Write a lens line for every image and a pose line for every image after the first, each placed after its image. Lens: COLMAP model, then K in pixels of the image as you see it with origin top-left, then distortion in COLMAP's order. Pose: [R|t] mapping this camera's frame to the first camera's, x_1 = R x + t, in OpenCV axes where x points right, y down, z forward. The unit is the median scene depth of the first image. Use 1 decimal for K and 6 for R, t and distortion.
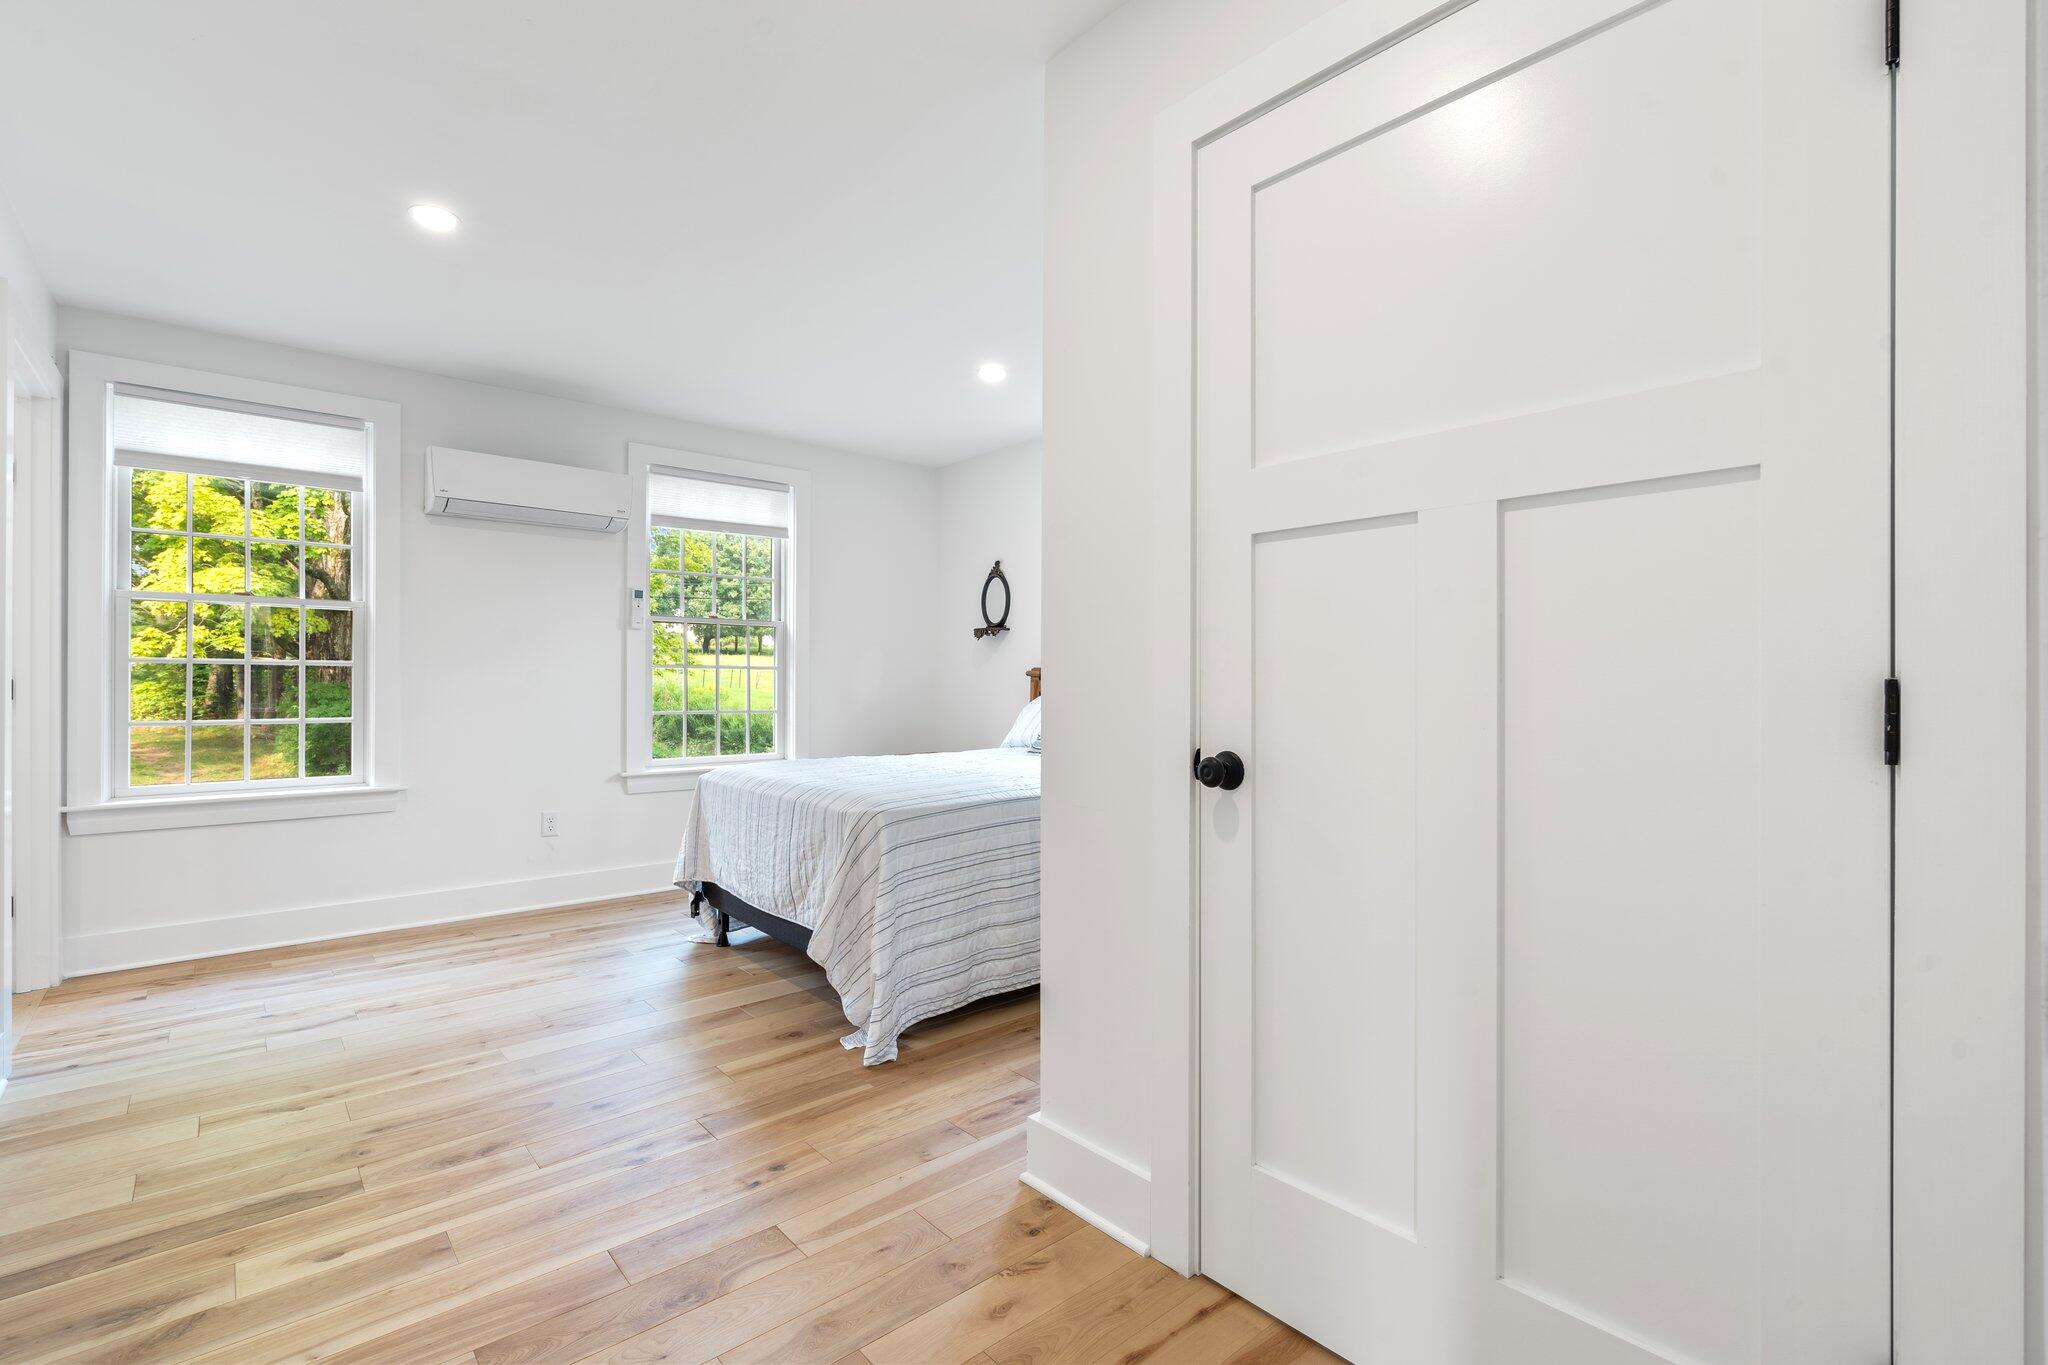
lens RADIAL K [[937.1, 0, 1002.3], [0, 937.1, 682.5], [0, 0, 1]] dist [-0.000048, 0.000722]
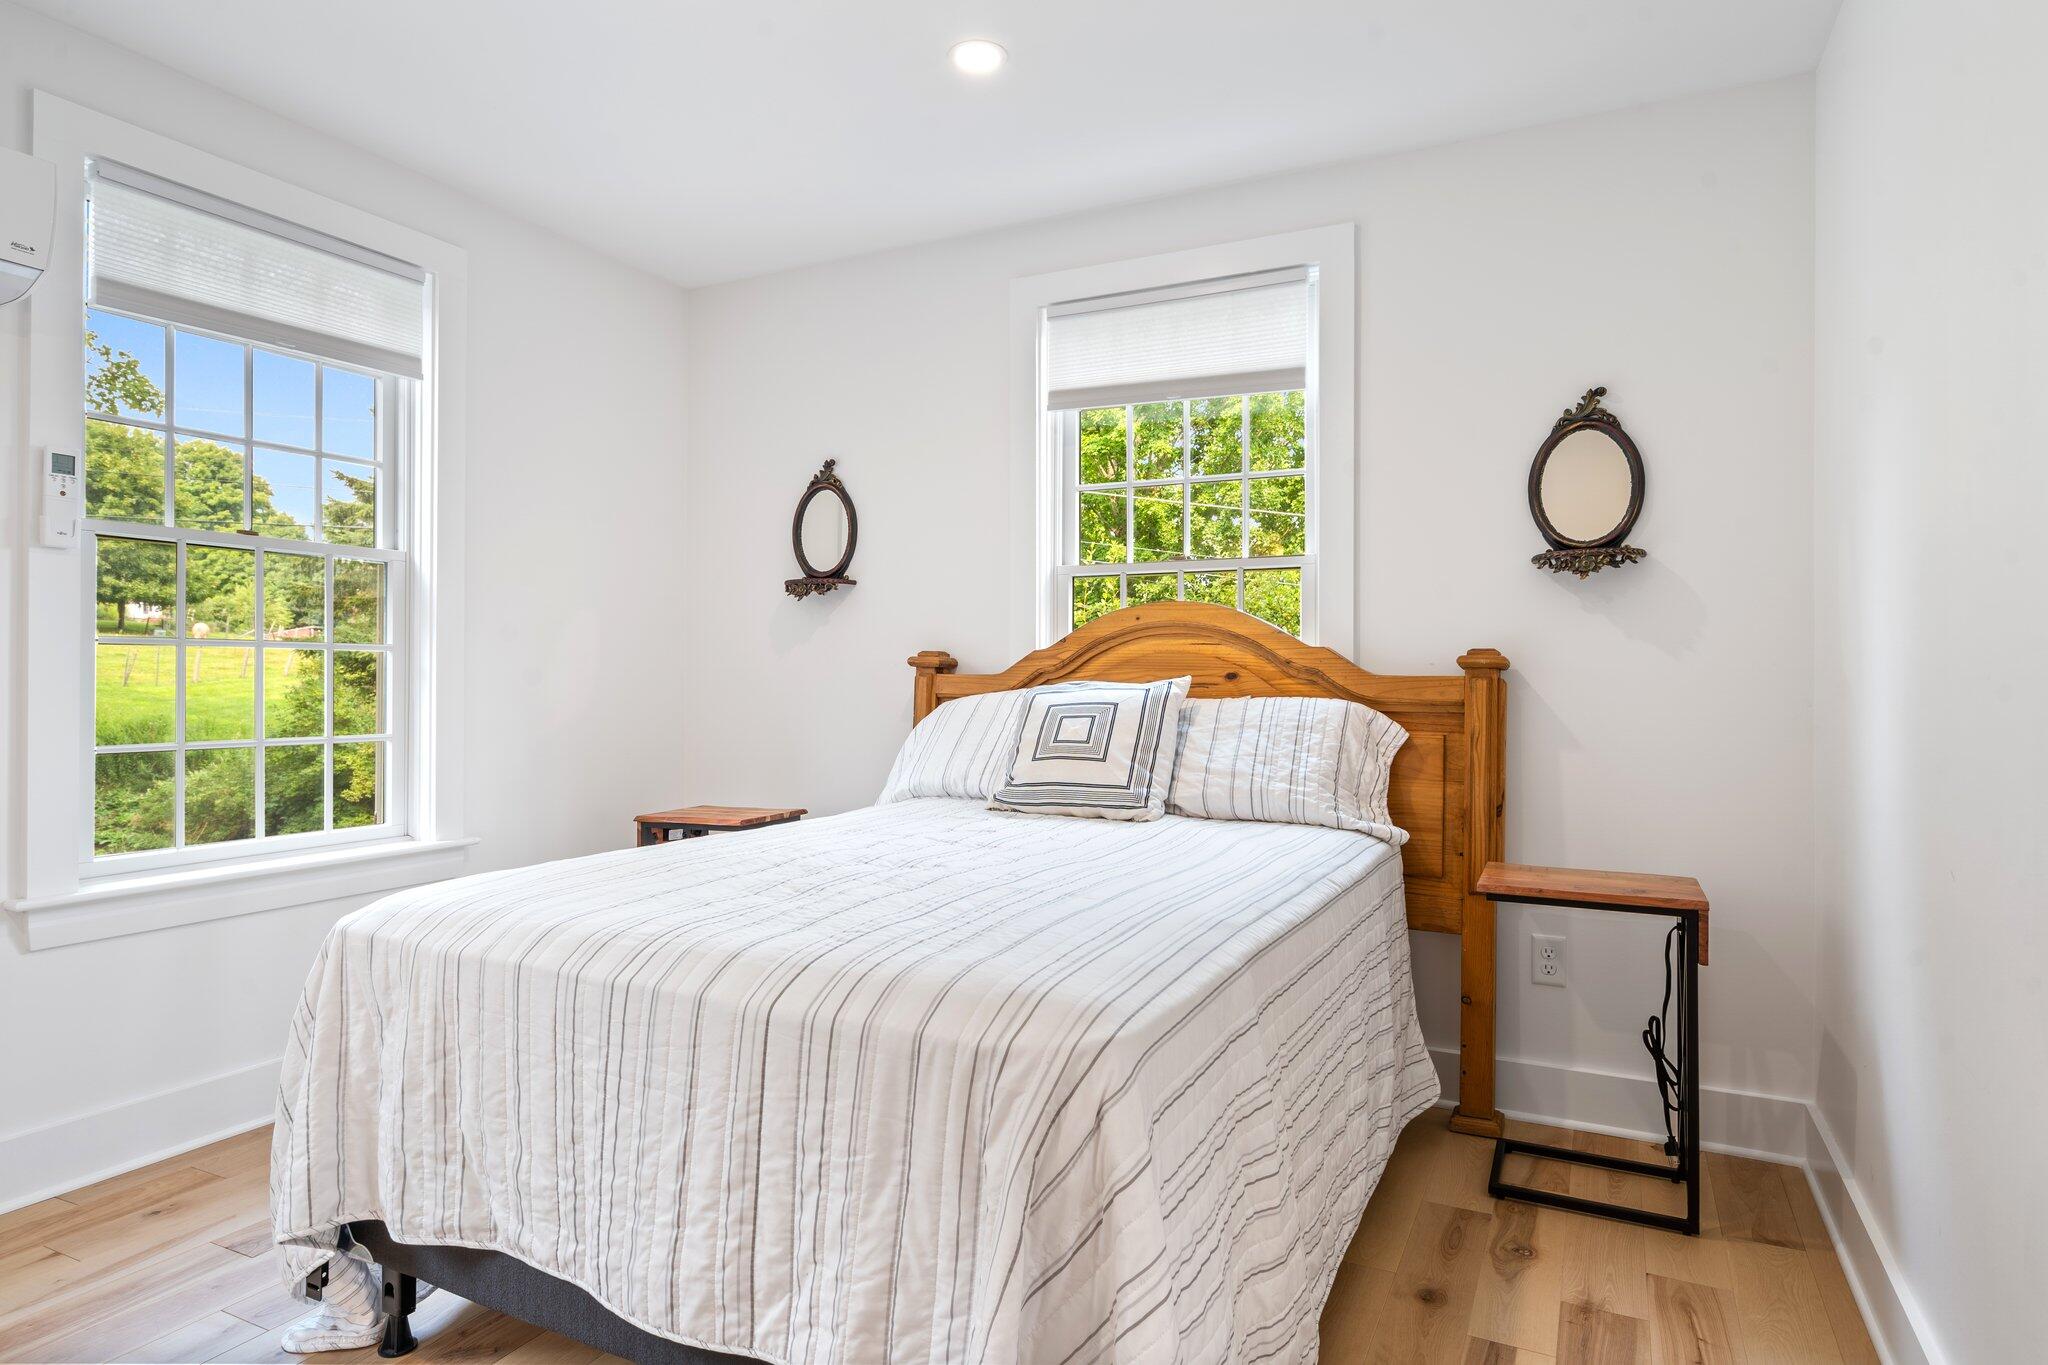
lens RADIAL K [[1171.7, 0, 1016.0], [0, 1171.7, 674.1], [0, 0, 1]] dist [-0.001337, 0.000282]
pose [[0.919218, -0.000201, 0.393748, -0.185154], [0.000472, 1.000000, -0.000592, -0.001498], [-0.393748, 0.000730, 0.919218, 0.326406]]
